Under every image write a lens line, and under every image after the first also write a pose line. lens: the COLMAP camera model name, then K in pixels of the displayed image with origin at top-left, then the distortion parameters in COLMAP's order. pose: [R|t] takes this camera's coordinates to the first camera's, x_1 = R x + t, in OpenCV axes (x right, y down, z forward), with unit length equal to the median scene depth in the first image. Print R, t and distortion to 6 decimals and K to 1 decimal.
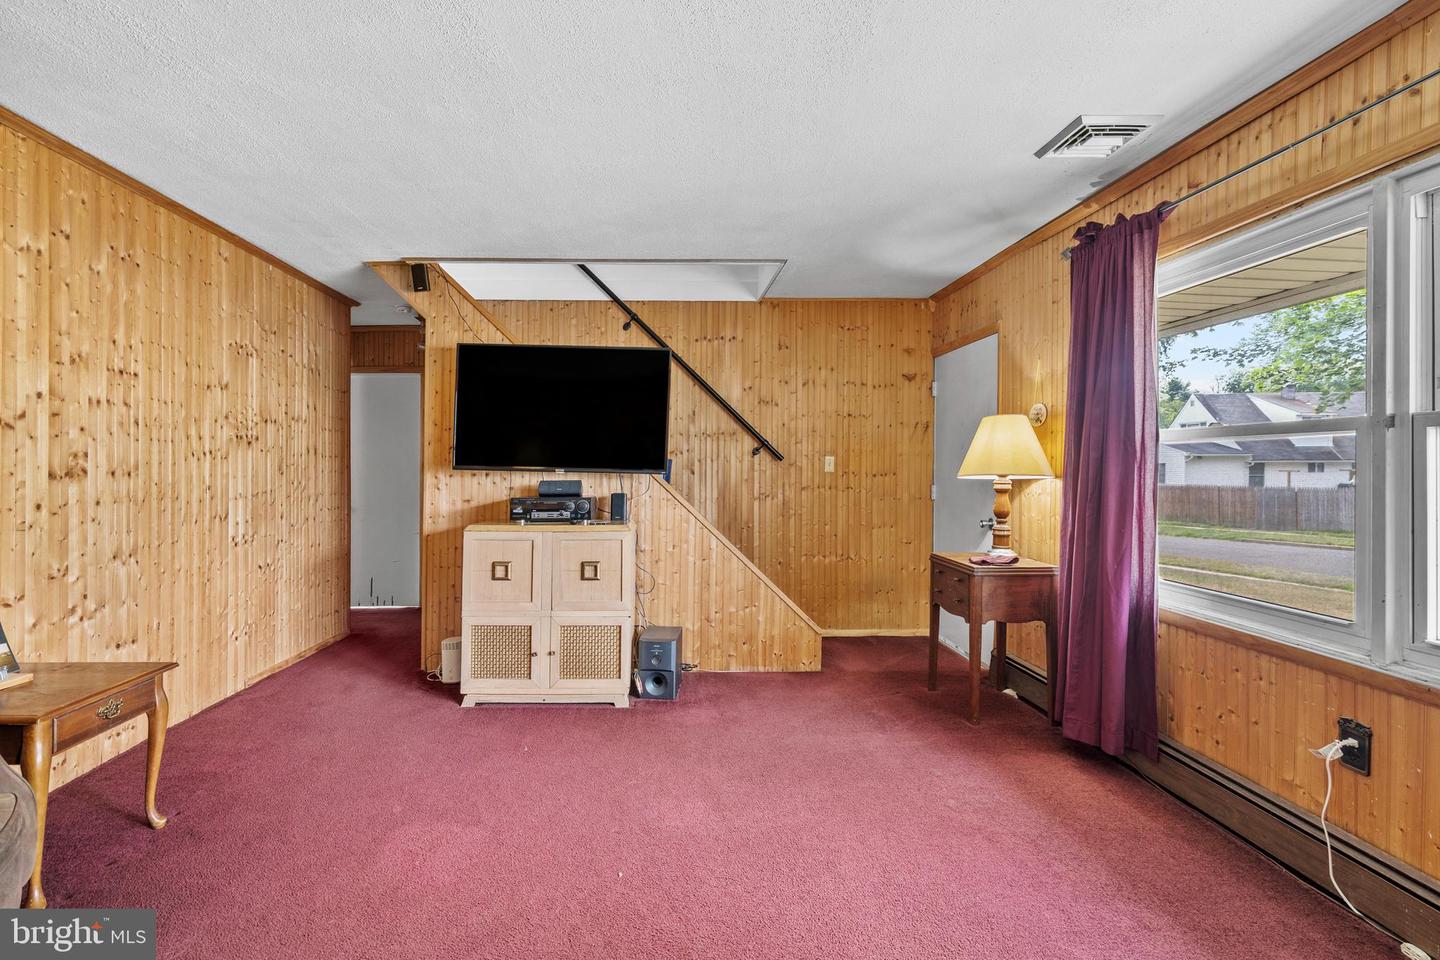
lens RADIAL K [[654.5, 0, 719.6], [0, 654.5, 474.0], [0, 0, 1]] dist [-0.005324, 0.000233]
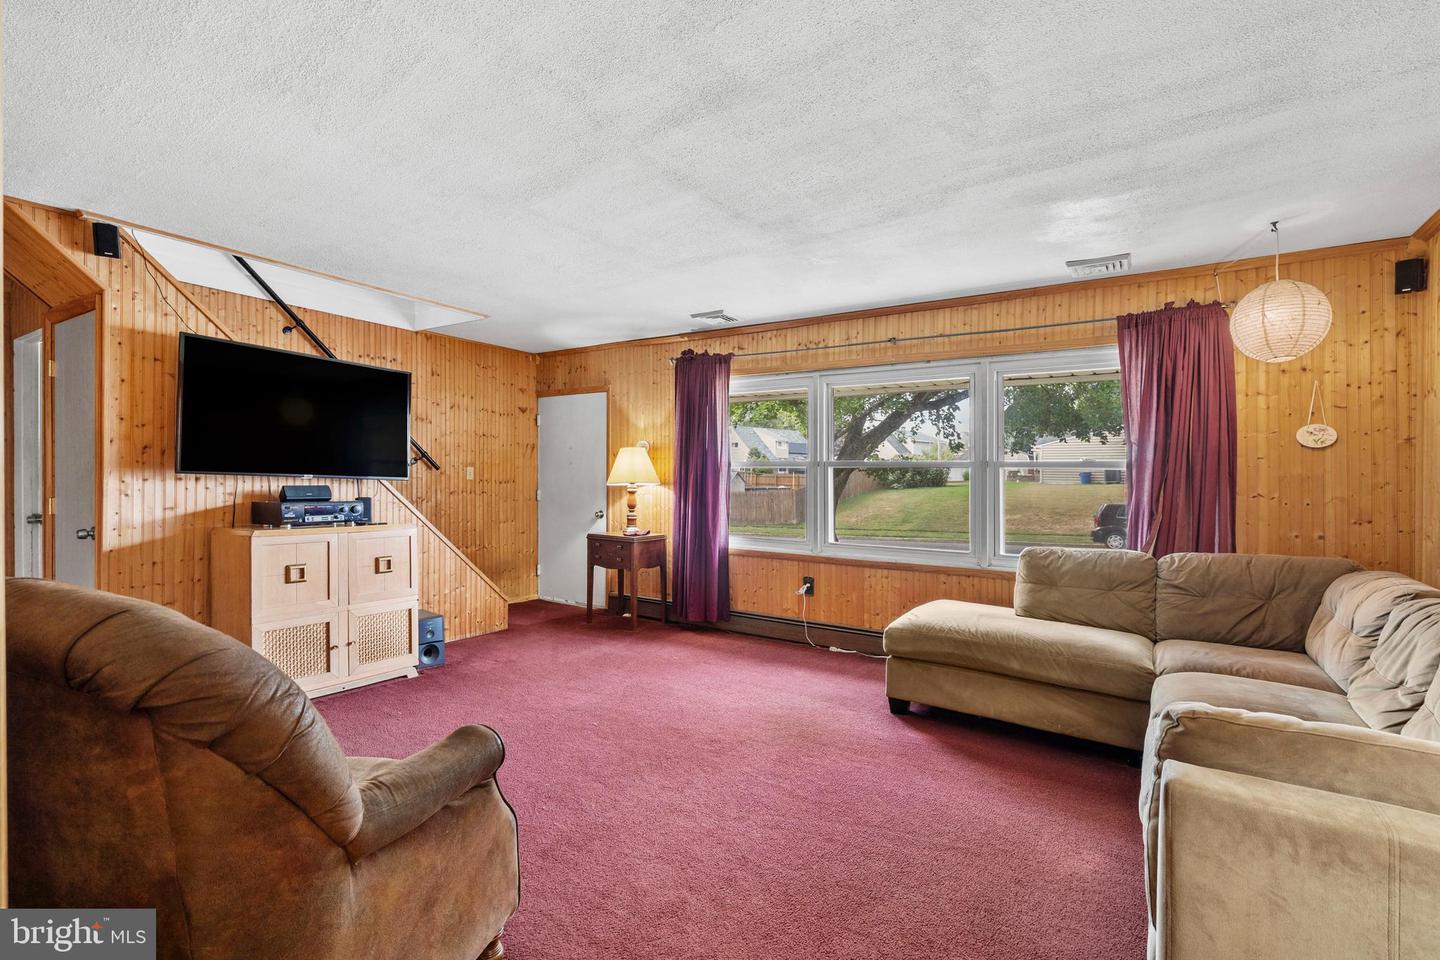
lens RADIAL K [[654.5, 0, 688.7], [0, 654.5, 478.5], [0, 0, 1]] dist [-0.005324, 0.000233]
pose [[0.594842, 0.011510, 0.803761, -0.703735], [-0.006470, 0.999934, -0.009531, 0.004783], [-0.803817, 0.000469, 0.594877, -0.089921]]
